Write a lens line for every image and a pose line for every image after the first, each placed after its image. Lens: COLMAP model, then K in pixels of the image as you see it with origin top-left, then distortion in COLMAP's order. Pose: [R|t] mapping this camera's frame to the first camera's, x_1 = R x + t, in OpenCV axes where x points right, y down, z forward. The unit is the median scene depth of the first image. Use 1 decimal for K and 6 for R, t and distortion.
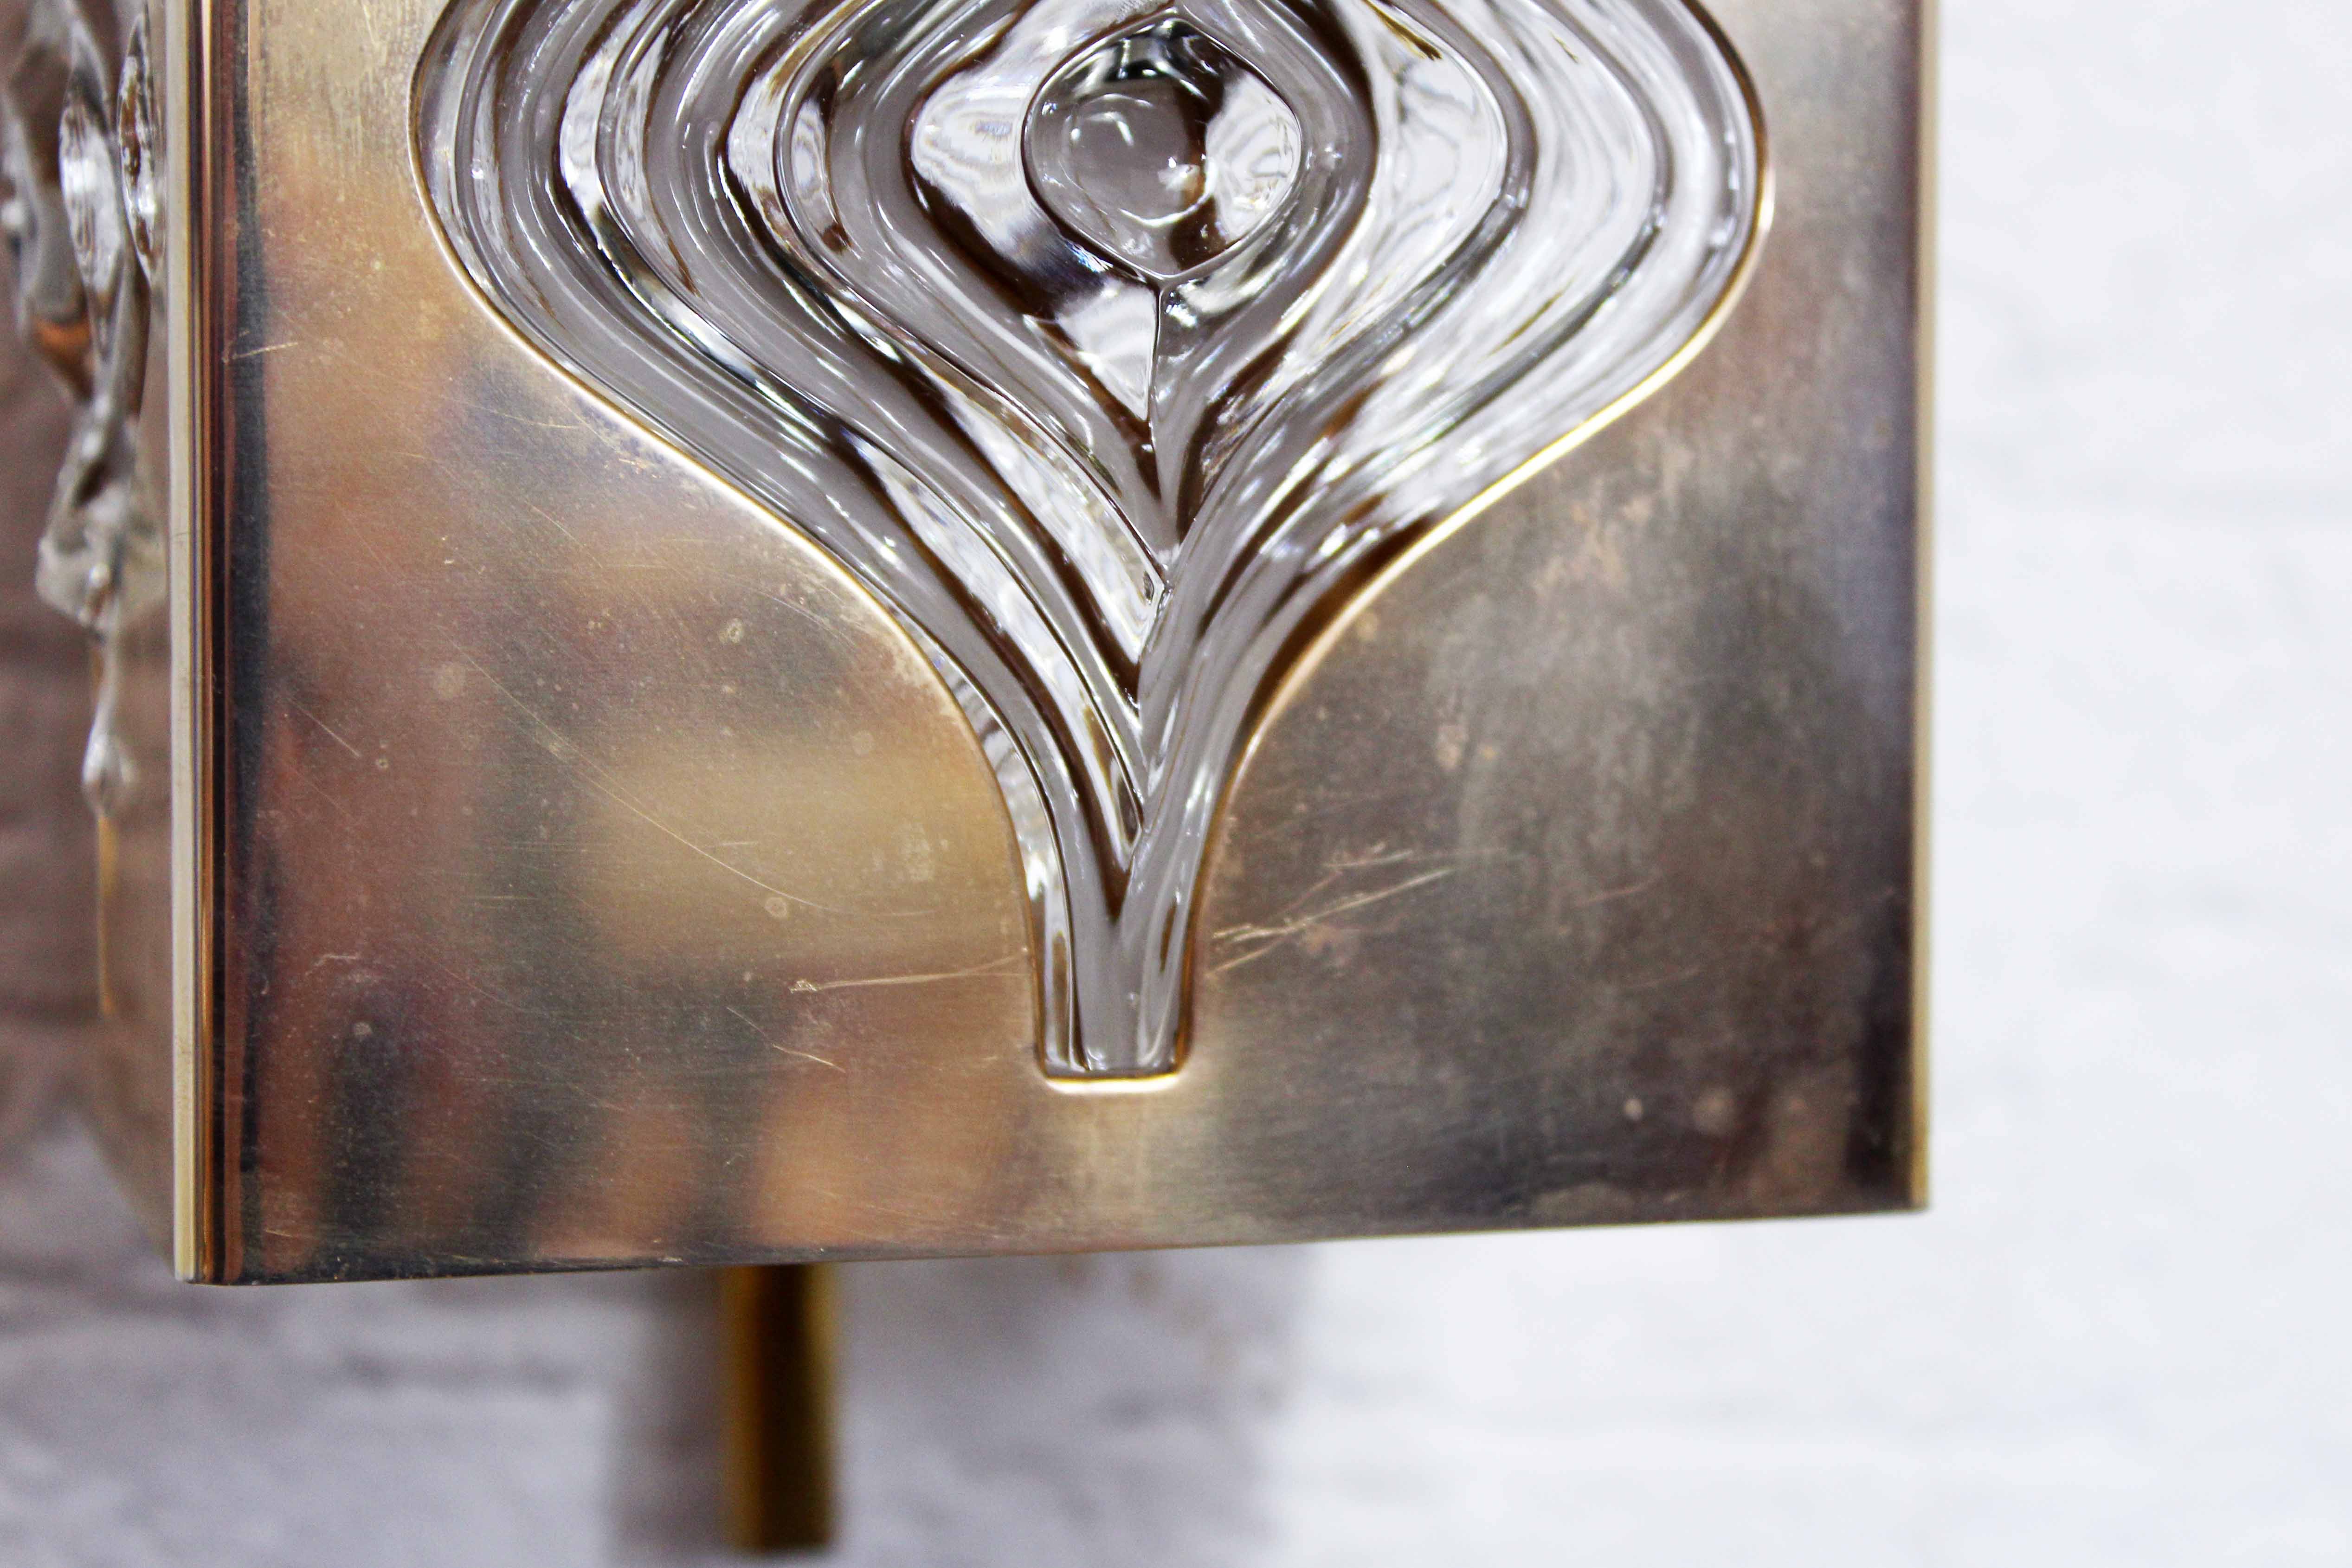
lens RADIAL K [[4907.4, 0, 1173.2], [0, 4907.4, 781.1], [0, 0, 1]] dist [0.082414, 0.000000]
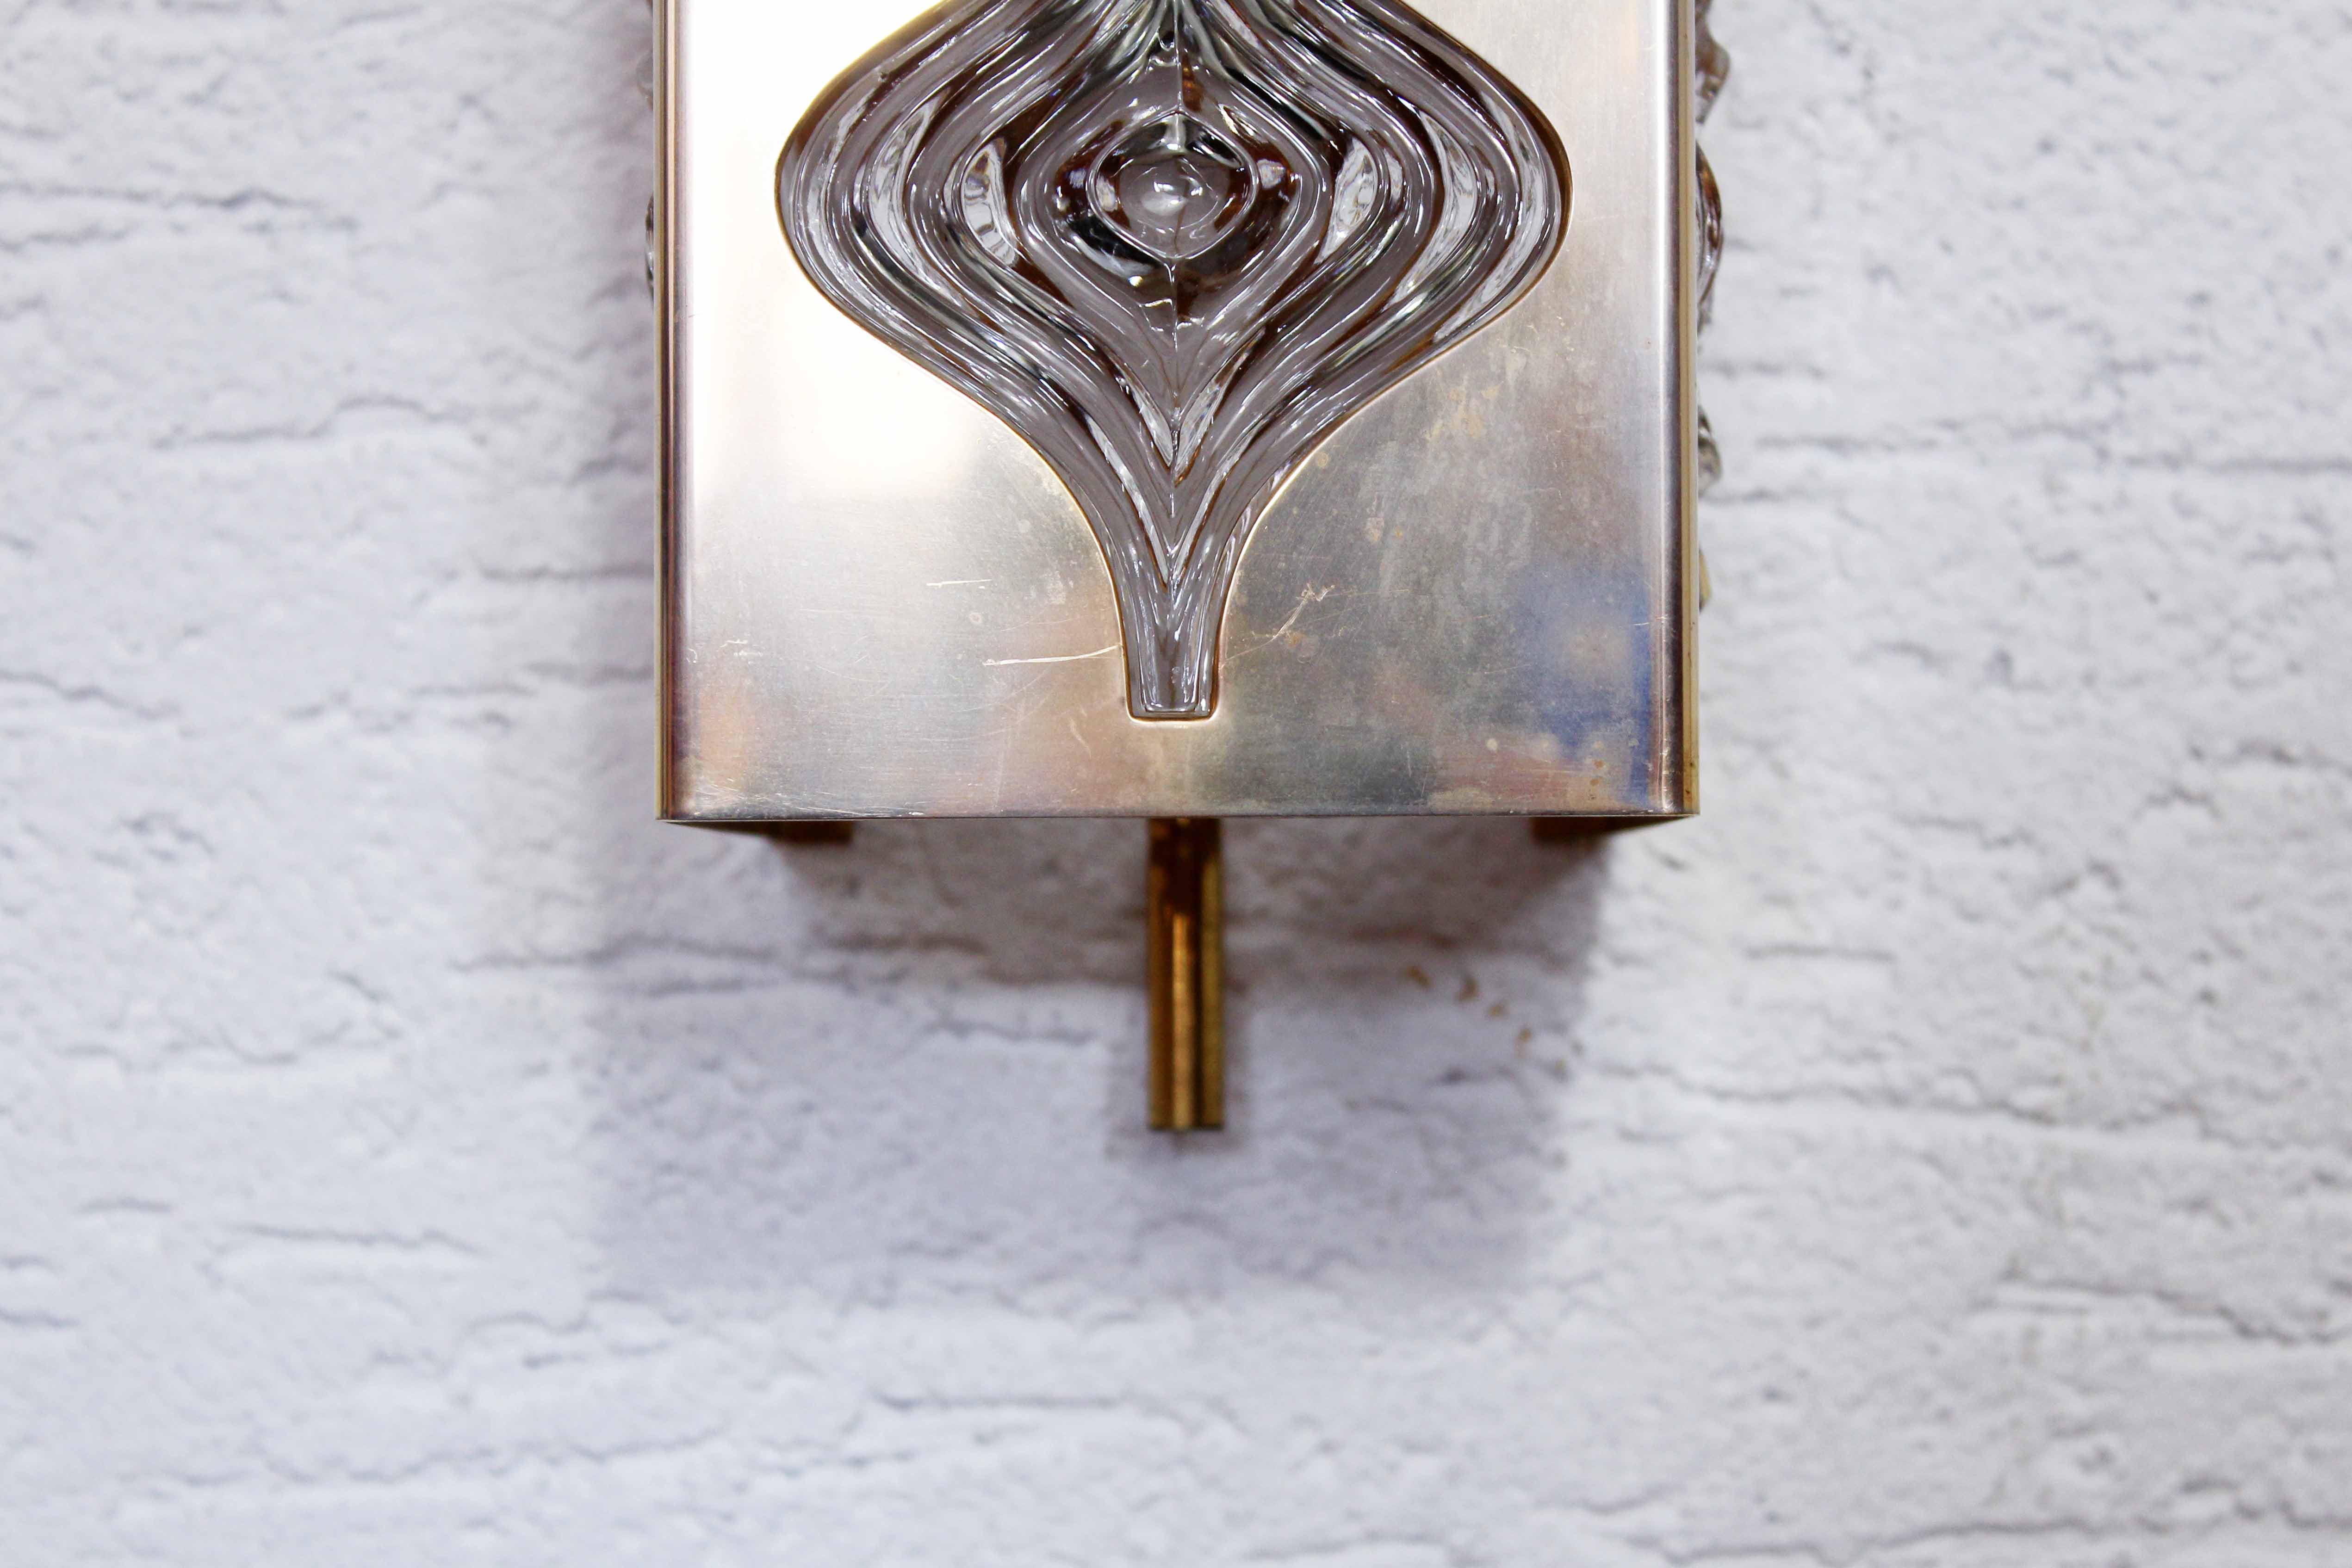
lens RADIAL K [[5146.9, 0, 1174.7], [0, 5146.9, 778.0], [0, 0, 1]] dist [0.066461, 0.000000]
pose [[0.951424, -0.014704, -0.307533, 0.538924], [-0.008319, 0.997267, -0.073418, 0.210834], [0.307772, 0.072410, 0.948701, -0.720655]]
